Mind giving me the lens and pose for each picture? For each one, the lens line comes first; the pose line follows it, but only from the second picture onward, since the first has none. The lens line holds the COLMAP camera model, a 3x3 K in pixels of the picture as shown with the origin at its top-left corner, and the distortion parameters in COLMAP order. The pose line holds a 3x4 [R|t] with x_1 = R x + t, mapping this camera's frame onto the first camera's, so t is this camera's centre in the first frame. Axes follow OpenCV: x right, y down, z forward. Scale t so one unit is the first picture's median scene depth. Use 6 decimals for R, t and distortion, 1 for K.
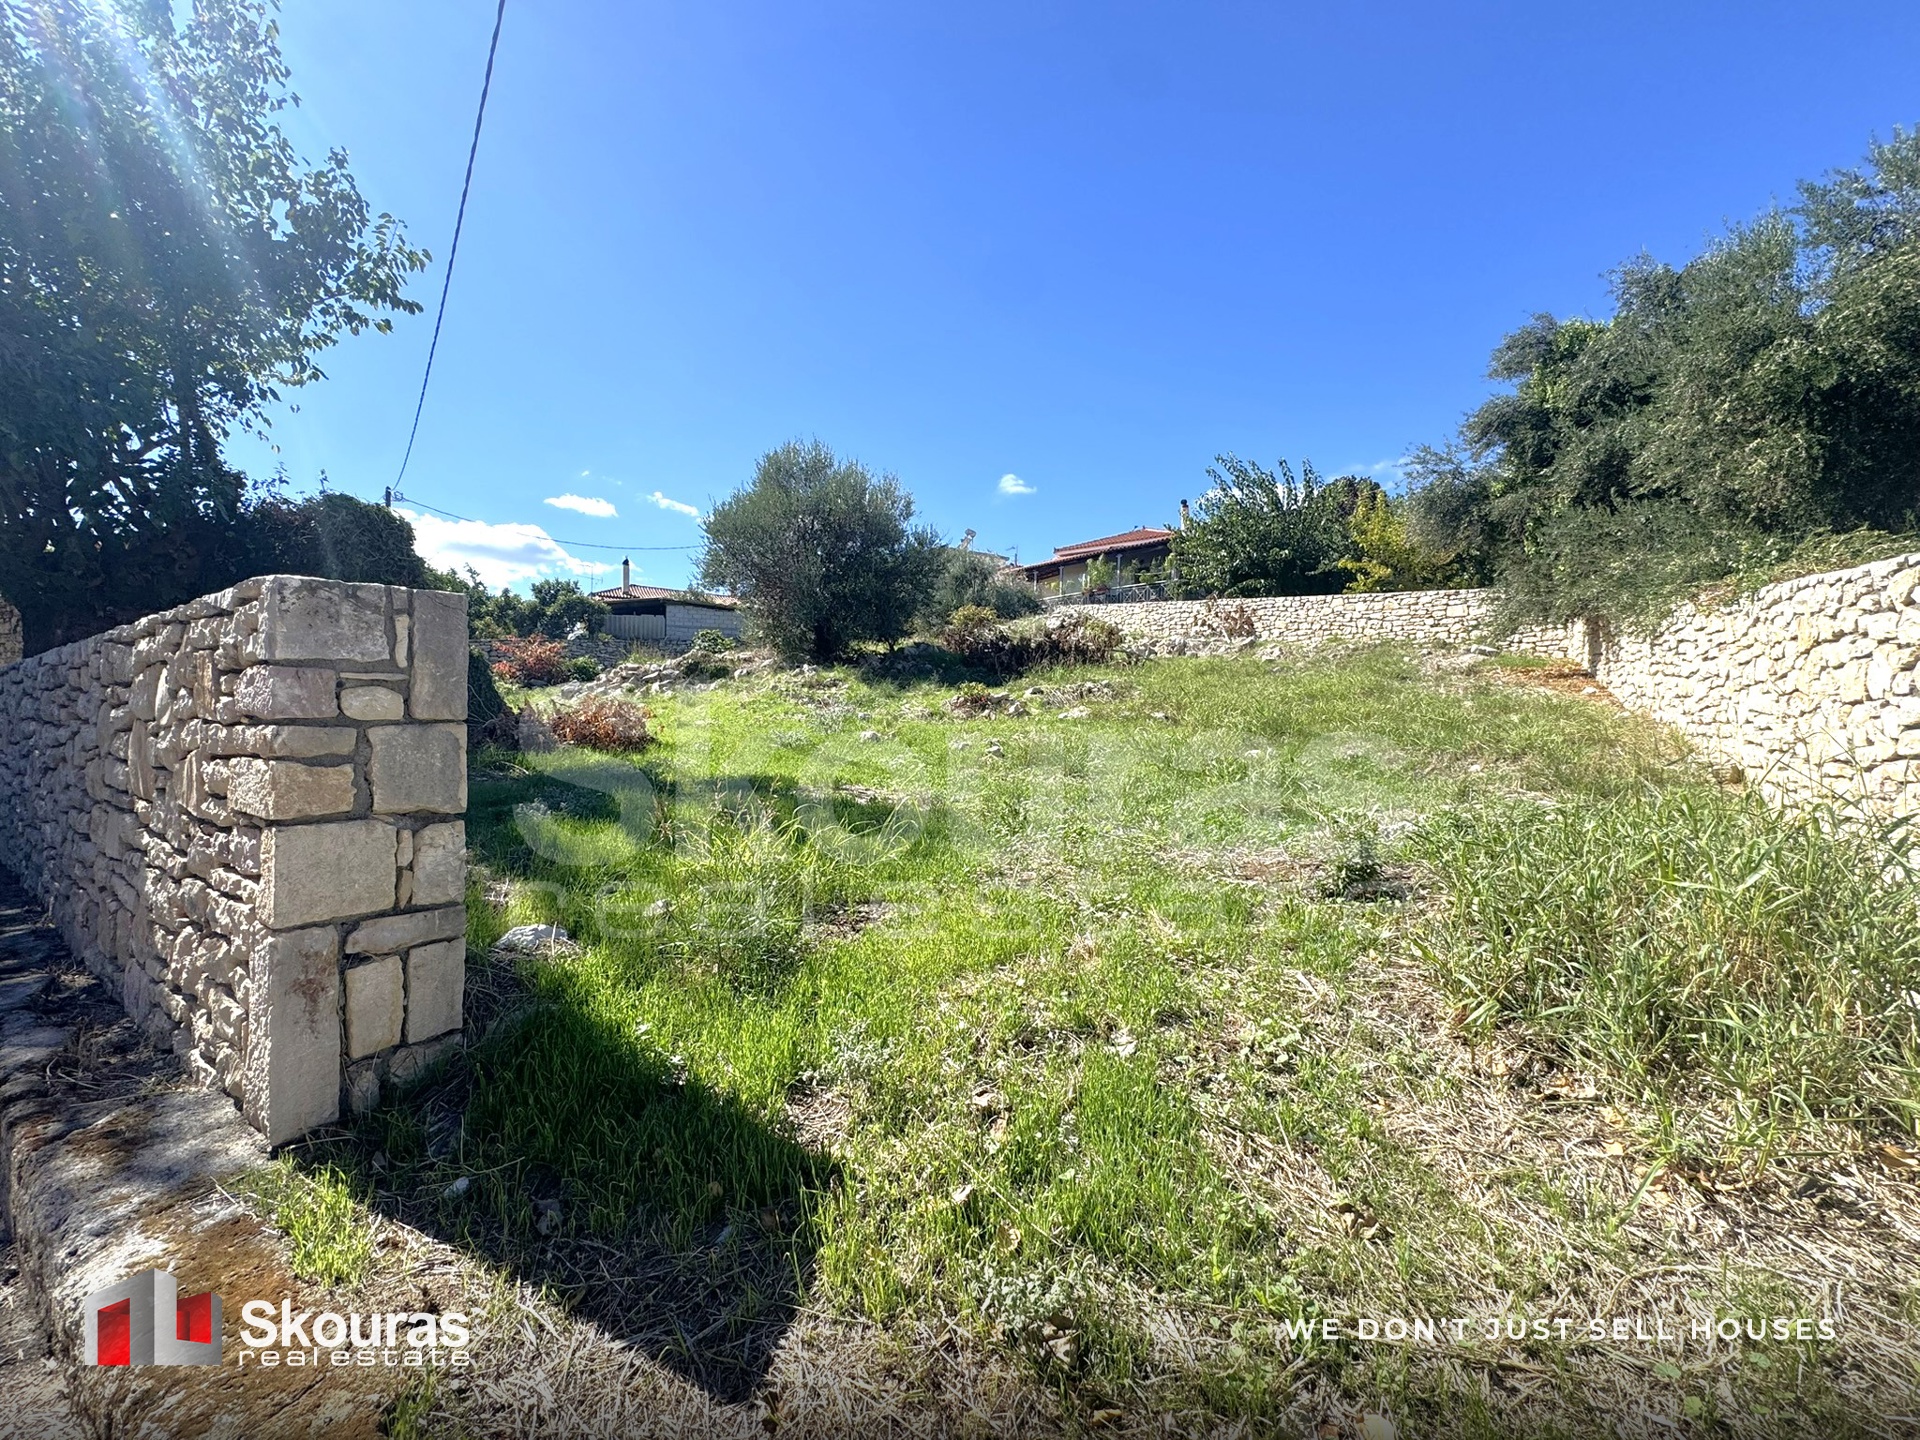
lens RADIAL K [[763.6, 0, 964.0], [0, 763.6, 725.2], [0, 0, 1]] dist [-0.001529, 0.000103]
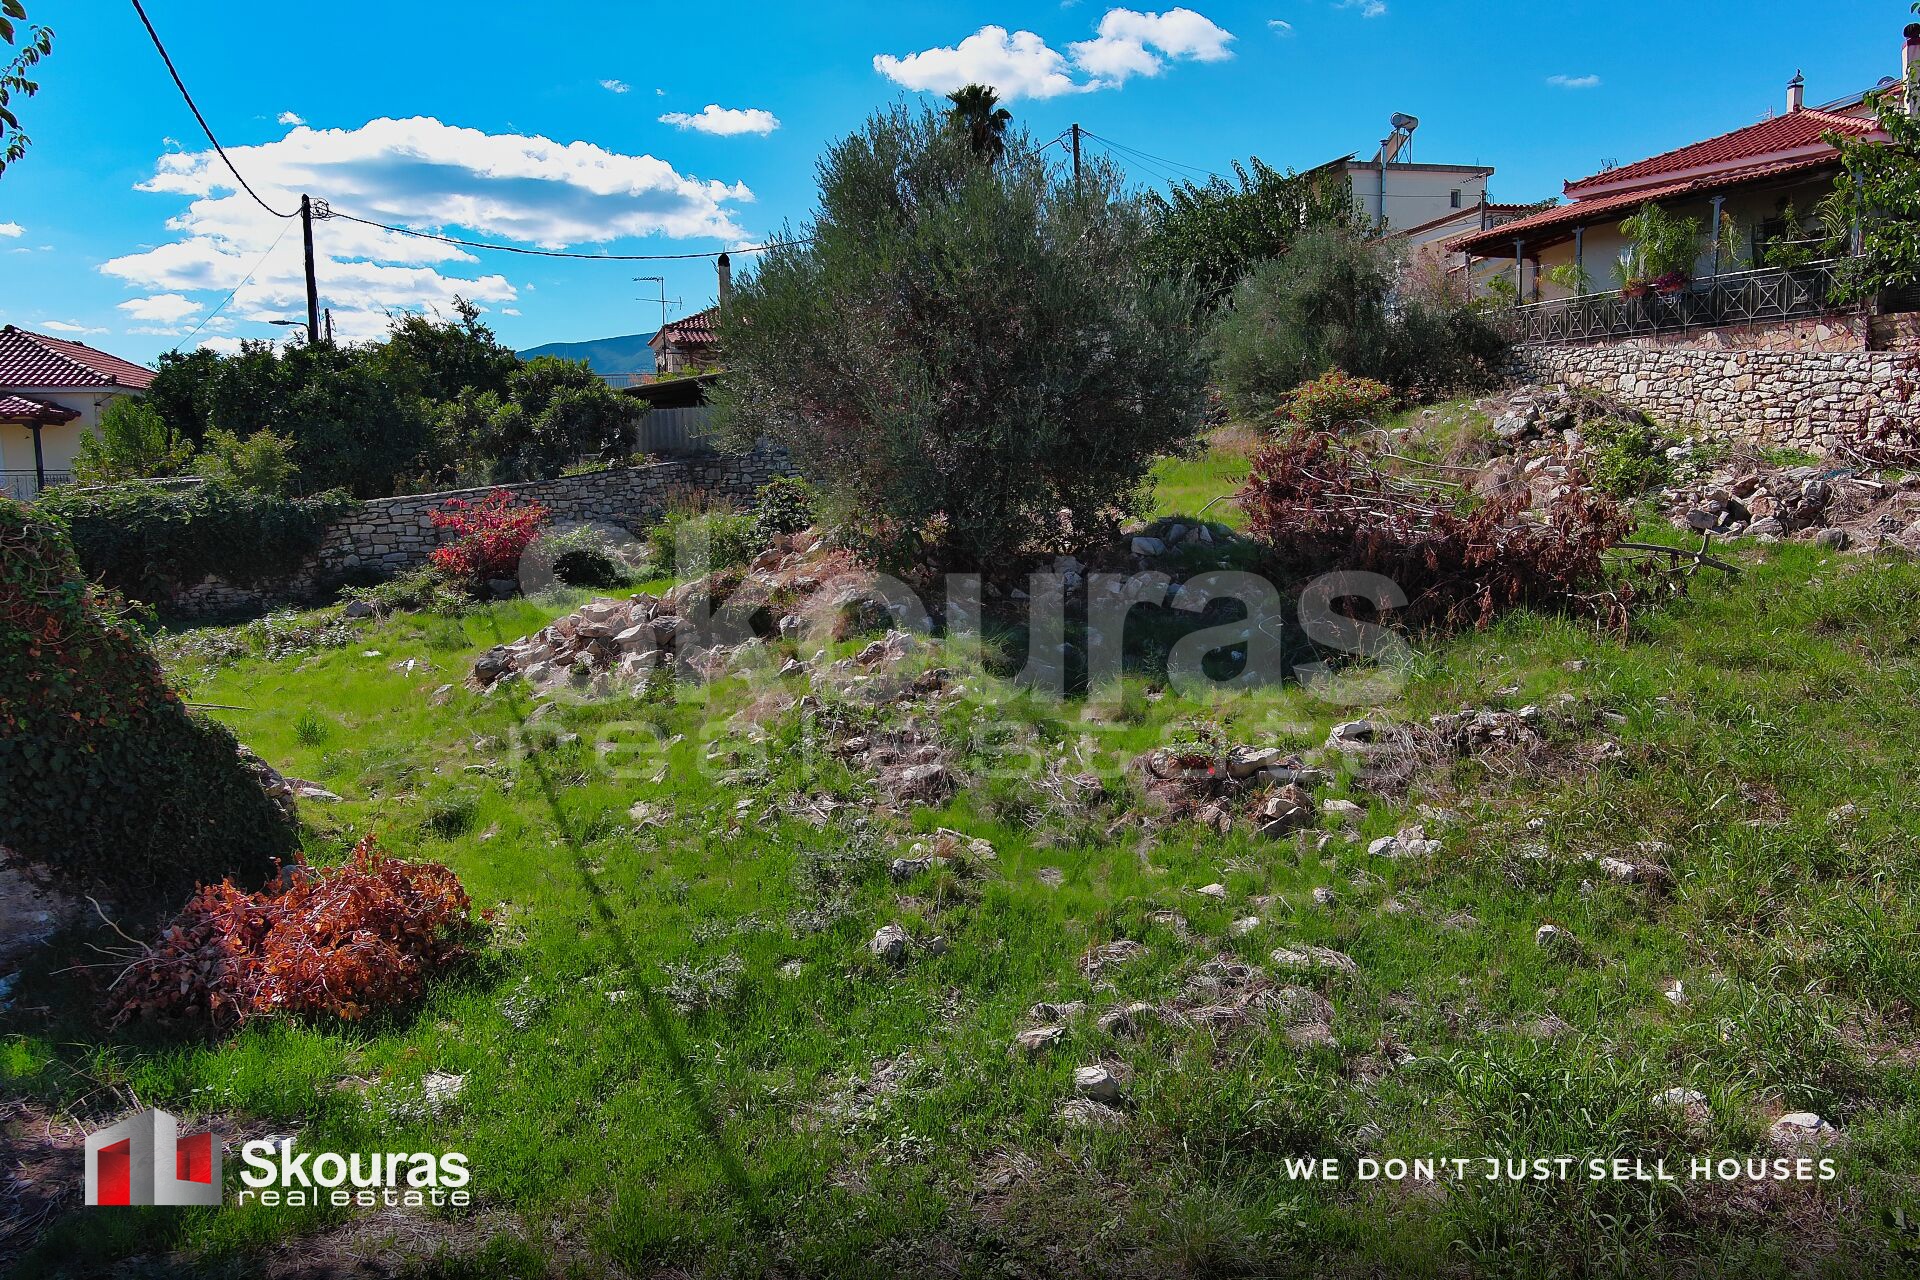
lens RADIAL K [[1482.0, 0, 958.2], [0, 1482.0, 637.2], [0, 0, 1]] dist [0.018150, -0.015821]
pose [[0.952000, -0.000187, -0.306099, 0.090262], [0.031666, 0.994694, 0.097878, -0.122907], [0.304457, -0.102873, 0.946955, 0.090493]]
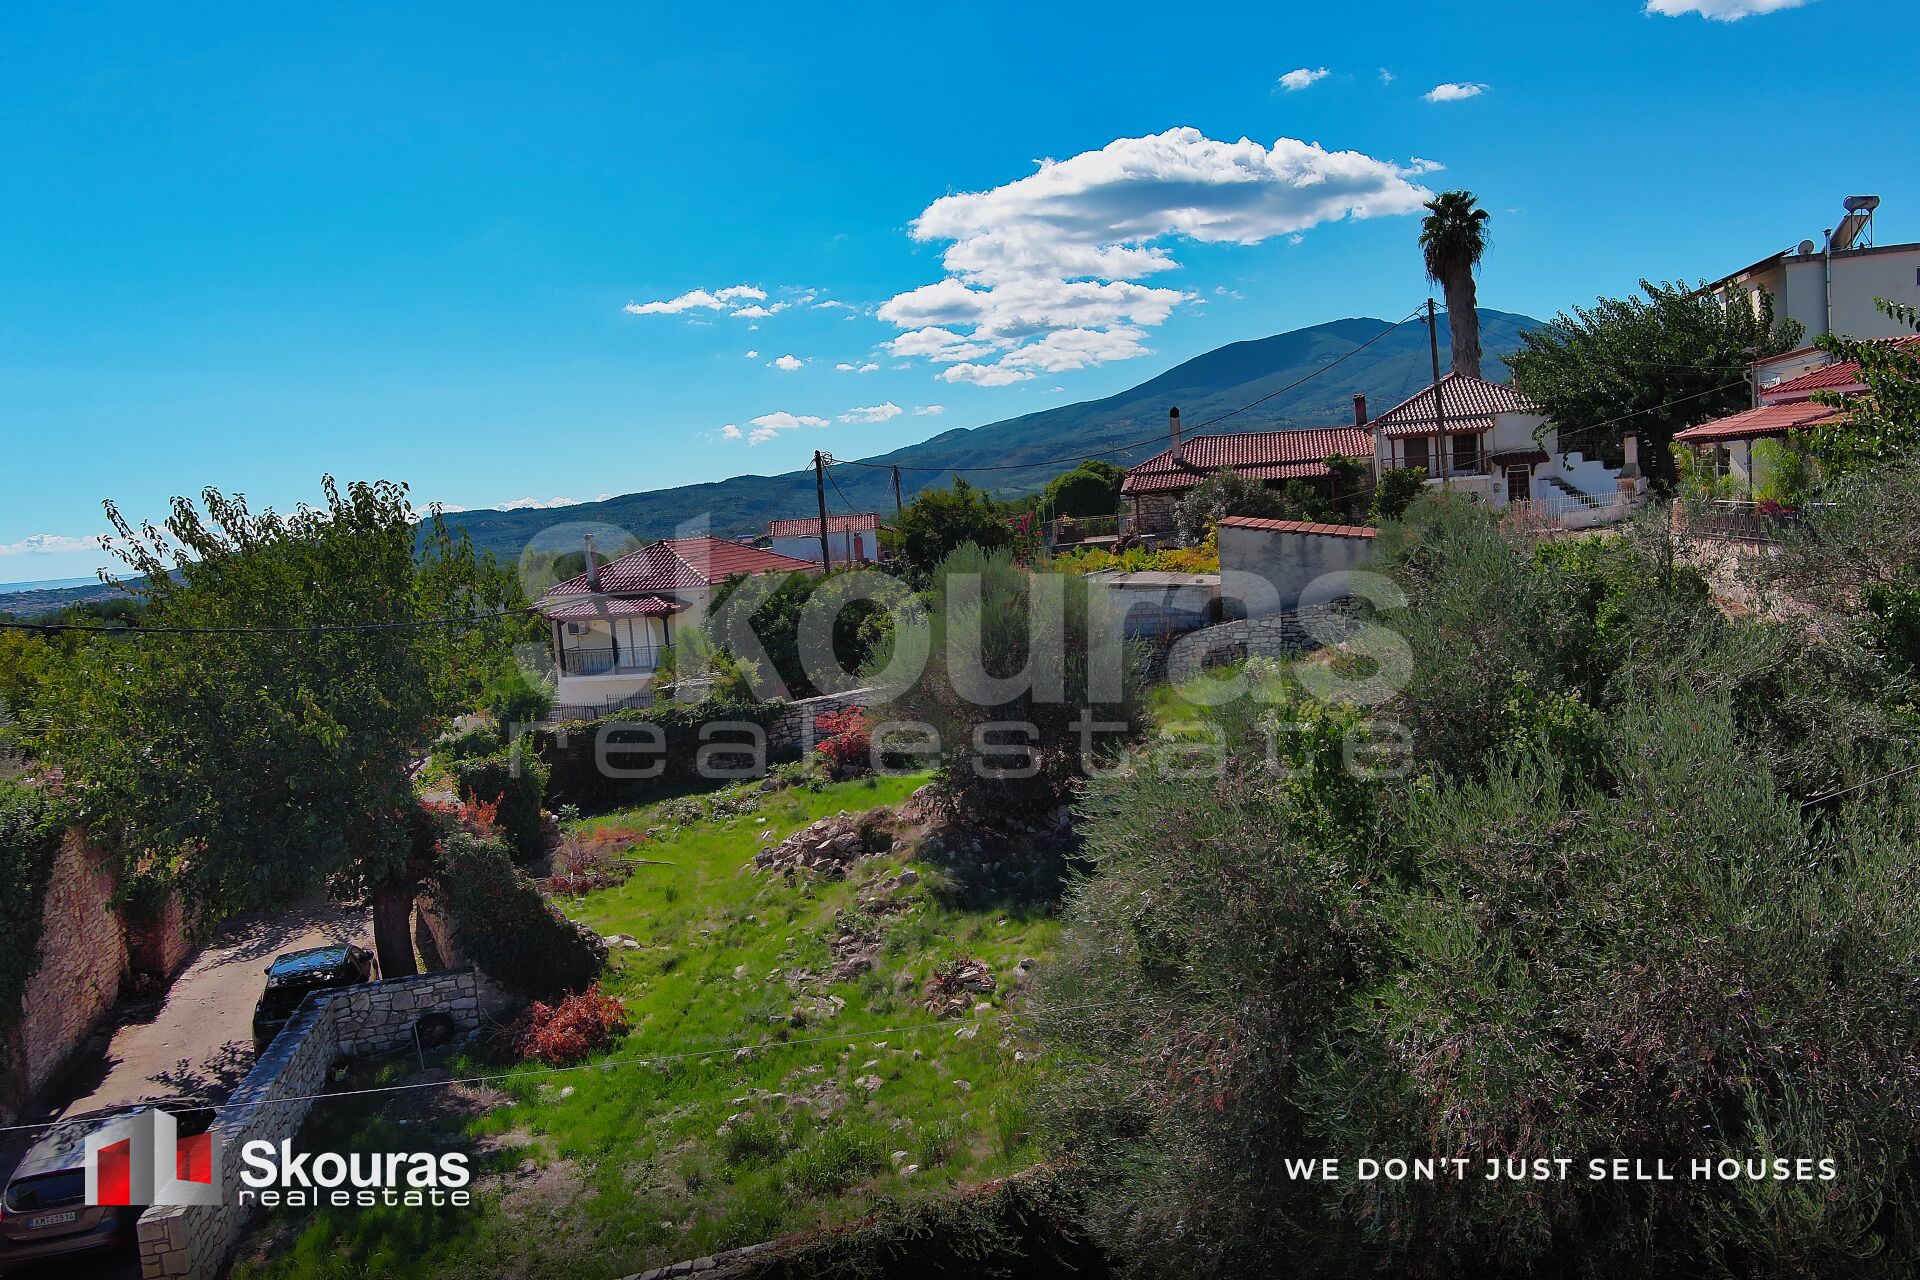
lens RADIAL K [[1482.0, 0, 954.2], [0, 1482.0, 642.9], [0, 0, 1]] dist [0.018150, -0.015821]
pose [[0.719296, -0.005480, -0.694682, 0.784221], [0.083926, 0.993330, 0.079064, -0.355144], [0.689615, -0.115173, 0.714959, -0.136399]]
